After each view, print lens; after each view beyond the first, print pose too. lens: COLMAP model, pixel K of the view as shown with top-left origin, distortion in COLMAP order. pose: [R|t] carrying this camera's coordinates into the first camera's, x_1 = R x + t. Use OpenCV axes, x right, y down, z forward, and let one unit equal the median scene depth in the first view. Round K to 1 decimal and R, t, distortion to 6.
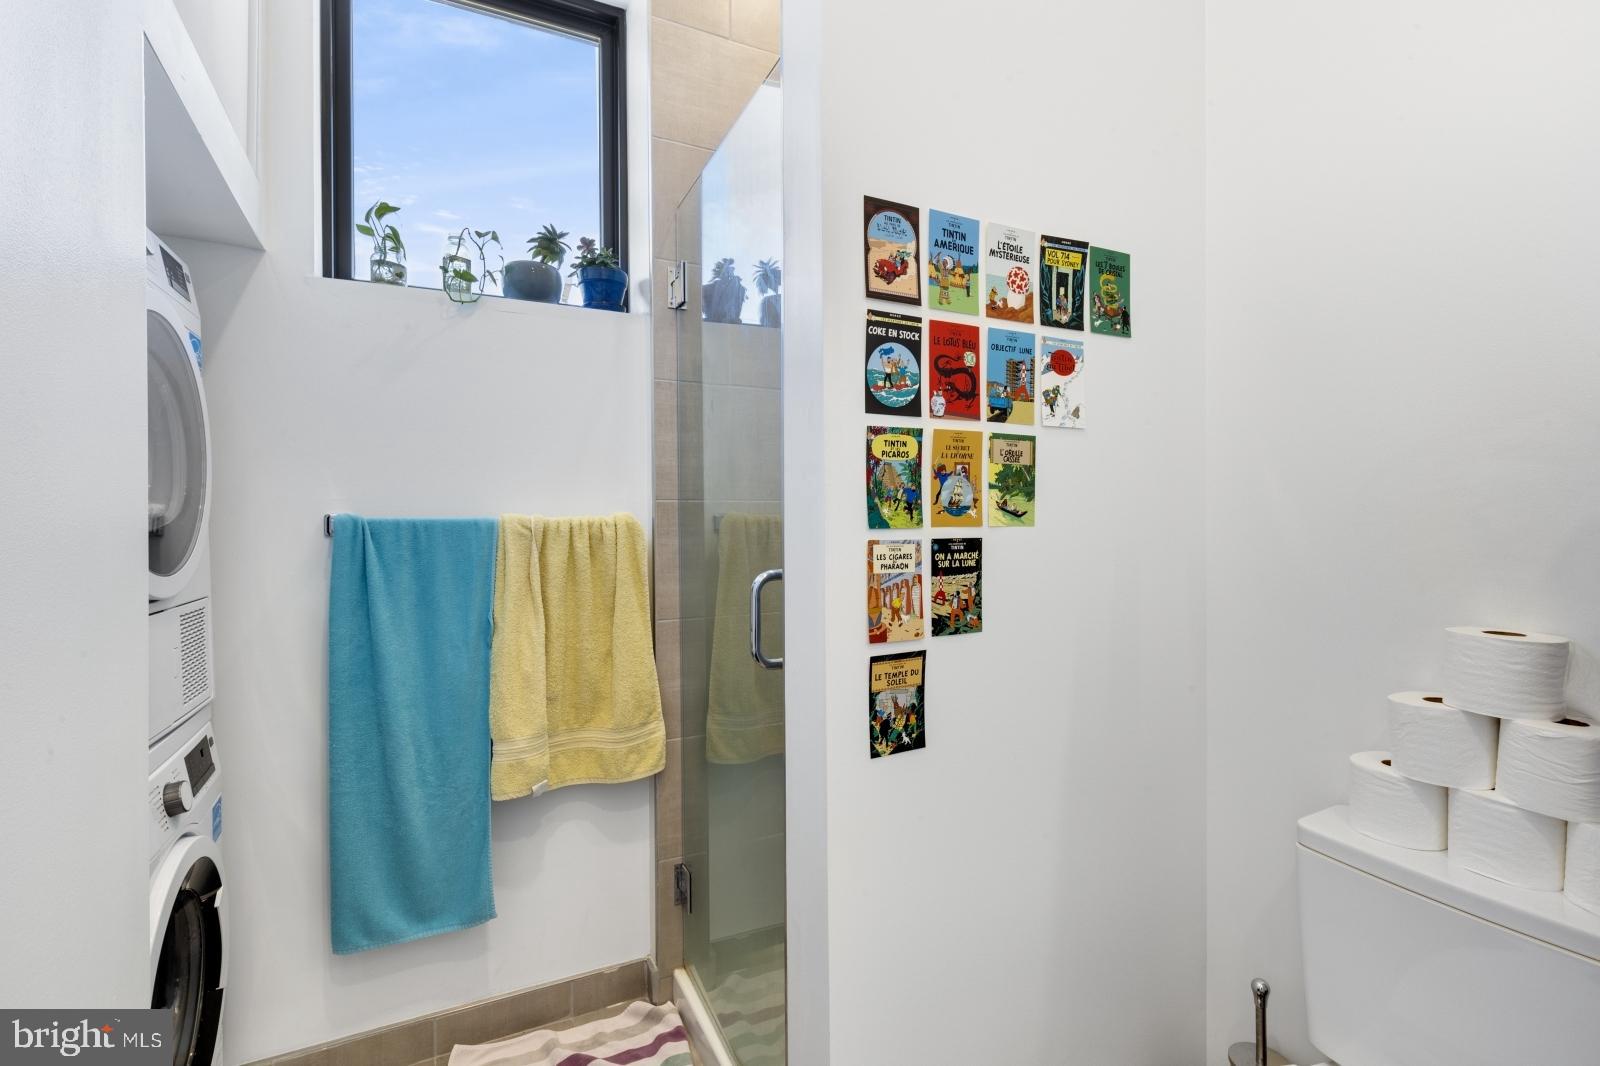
lens RADIAL K [[743.3, 0, 794.5], [0, 743.3, 524.2], [0, 0, 1]] dist [-0.000344, -0.000409]
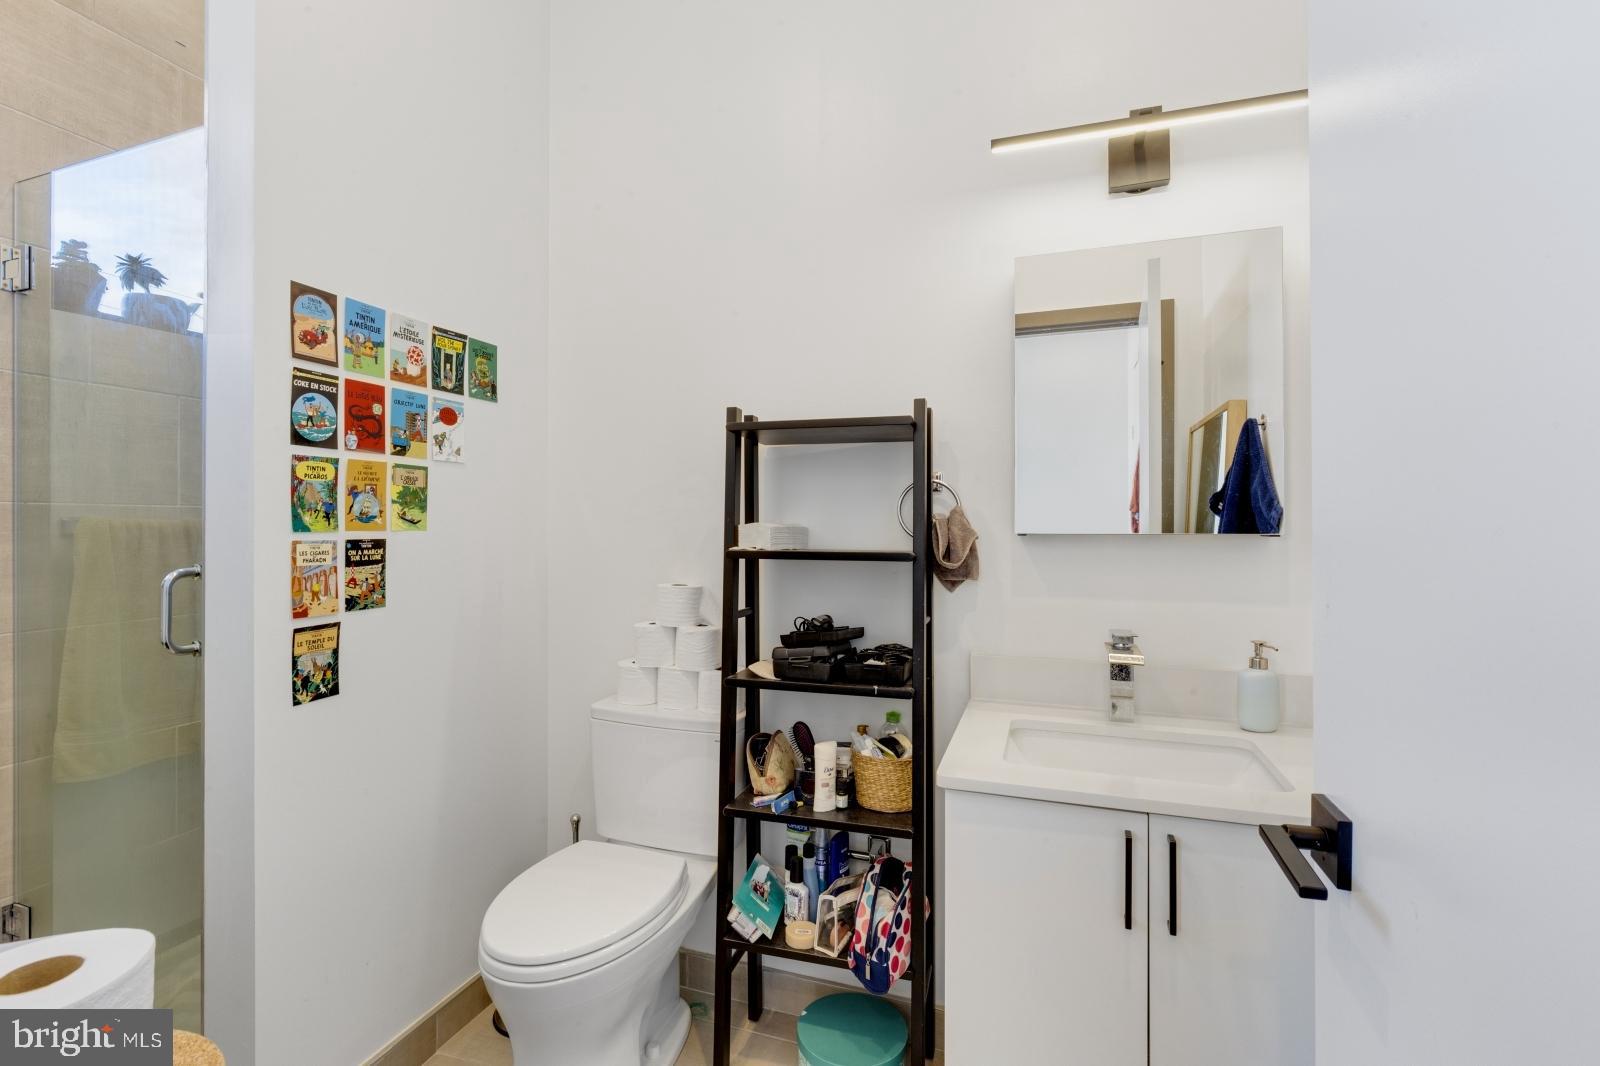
lens RADIAL K [[743.3, 0, 794.5], [0, 743.3, 524.2], [0, 0, 1]] dist [-0.000344, -0.000409]
pose [[0.721249, 0.007191, 0.692638, -0.161024], [-0.001647, 0.999961, -0.008667, 0.001923], [-0.692674, 0.005110, 0.721233, -0.535504]]
